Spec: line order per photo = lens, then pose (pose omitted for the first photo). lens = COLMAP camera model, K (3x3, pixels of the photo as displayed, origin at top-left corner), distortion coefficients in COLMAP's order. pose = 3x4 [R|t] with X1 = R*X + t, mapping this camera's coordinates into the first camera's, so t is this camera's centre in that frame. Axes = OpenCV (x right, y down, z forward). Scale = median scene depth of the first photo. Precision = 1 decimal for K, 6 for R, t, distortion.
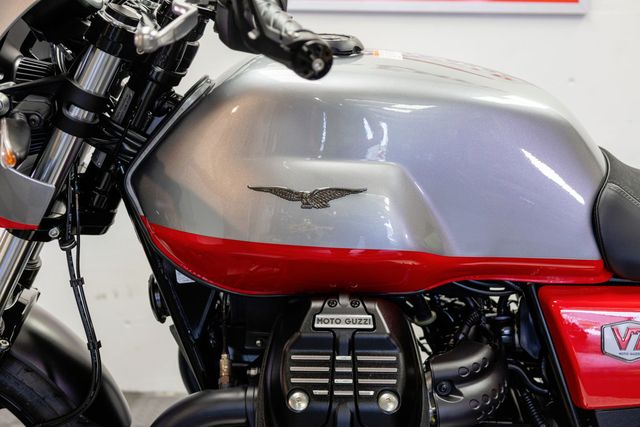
lens RADIAL K [[927.1, 0, 317.6], [0, 927.1, 212.8], [0, 0, 1]] dist [0.005632, 0.000000]
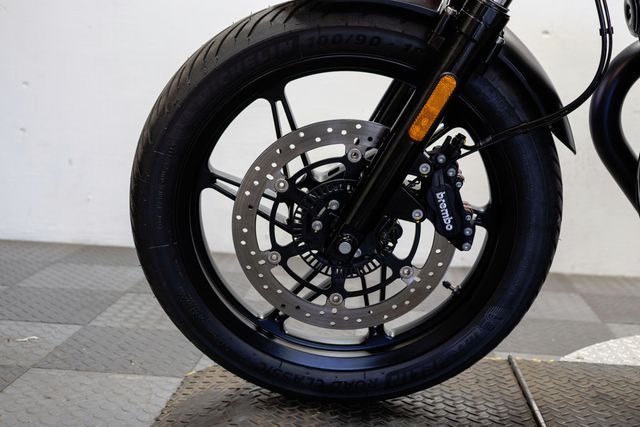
lens RADIAL K [[927.1, 0, 321.3], [0, 927.1, 217.8], [0, 0, 1]] dist [0.005632, 0.000000]
pose [[0.997697, 0.038043, -0.056152, -0.528723], [-0.036989, 0.999121, 0.019700, 0.366147], [0.056852, -0.017578, 0.998228, -0.025437]]
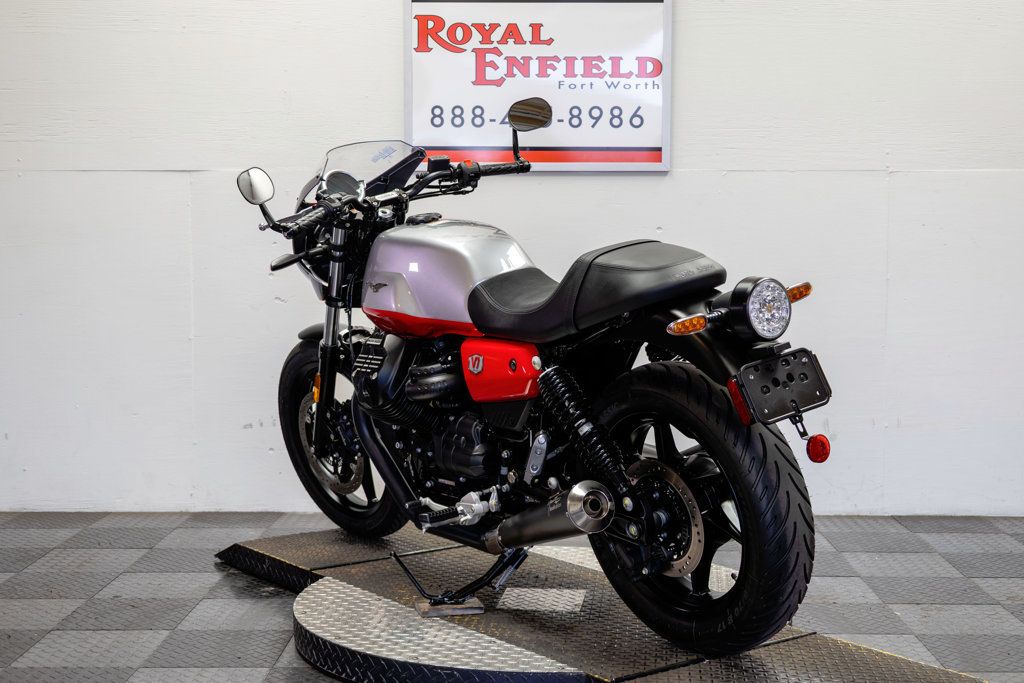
lens RADIAL K [[1483.4, 0, 517.5], [0, 1483.4, 344.9], [0, 0, 1]] dist [0.005632, 0.000000]
pose [[0.999903, -0.013885, 0.000601, 0.257546], [0.013896, 0.998201, -0.058330, 0.285530], [0.000210, 0.058333, 0.998297, -2.229357]]
